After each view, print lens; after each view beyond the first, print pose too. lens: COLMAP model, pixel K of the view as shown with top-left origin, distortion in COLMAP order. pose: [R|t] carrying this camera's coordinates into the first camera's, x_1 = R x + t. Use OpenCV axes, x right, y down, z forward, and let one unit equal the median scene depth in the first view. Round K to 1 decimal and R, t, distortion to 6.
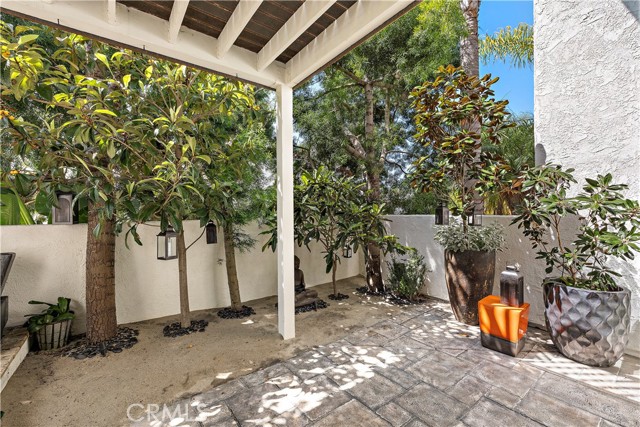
lens RADIAL K [[272.1, 0, 319.4], [0, 272.1, 212.5], [0, 0, 1]] dist [0.003173, -0.000608]
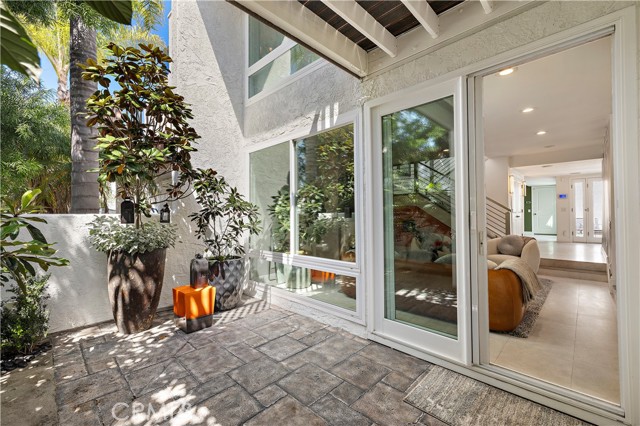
lens RADIAL K [[272.1, 0, 318.1], [0, 272.1, 213.2], [0, 0, 1]] dist [0.003173, -0.000608]
pose [[-0.157829, 0.018321, 0.987297, -0.543011], [0.013333, 0.999776, -0.016421, 0.042405], [-0.987376, 0.010572, -0.158038, 0.662279]]
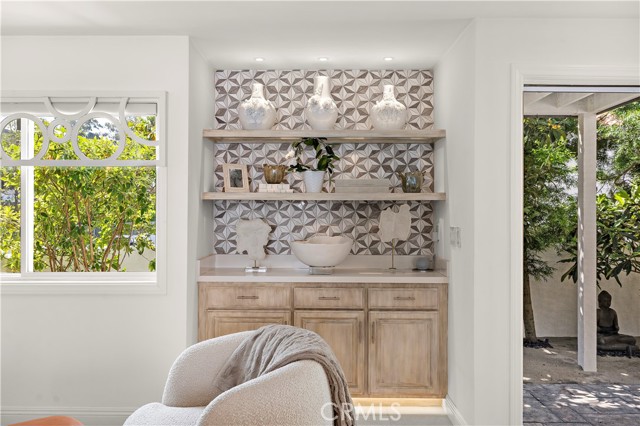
lens RADIAL K [[515.7, 0, 321.7], [0, 515.7, 210.2], [0, 0, 1]] dist [0.009410, 0.000860]
pose [[0.794850, 0.008060, -0.606753, 0.262558], [-0.012187, 0.999922, -0.002681, -0.105044], [0.606684, 0.009526, 0.794886, -1.130923]]
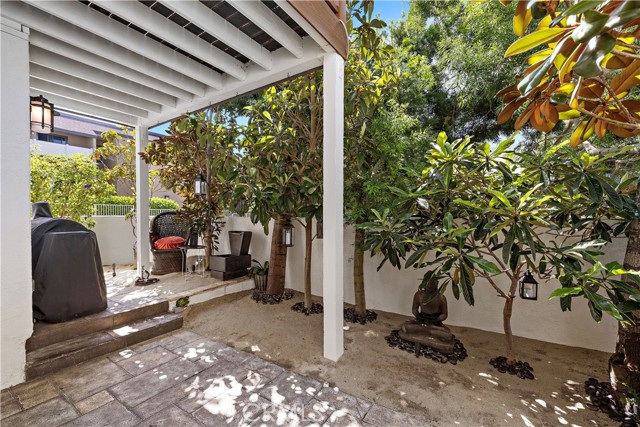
lens RADIAL K [[272.1, 0, 320.1], [0, 272.1, 216.3], [0, 0, 1]] dist [0.003173, -0.000608]
pose [[0.336490, 0.007839, -0.941654, 0.691299], [-0.010836, 0.999931, 0.004452, 0.028556], [0.941625, 0.008706, 0.336552, 0.730815]]
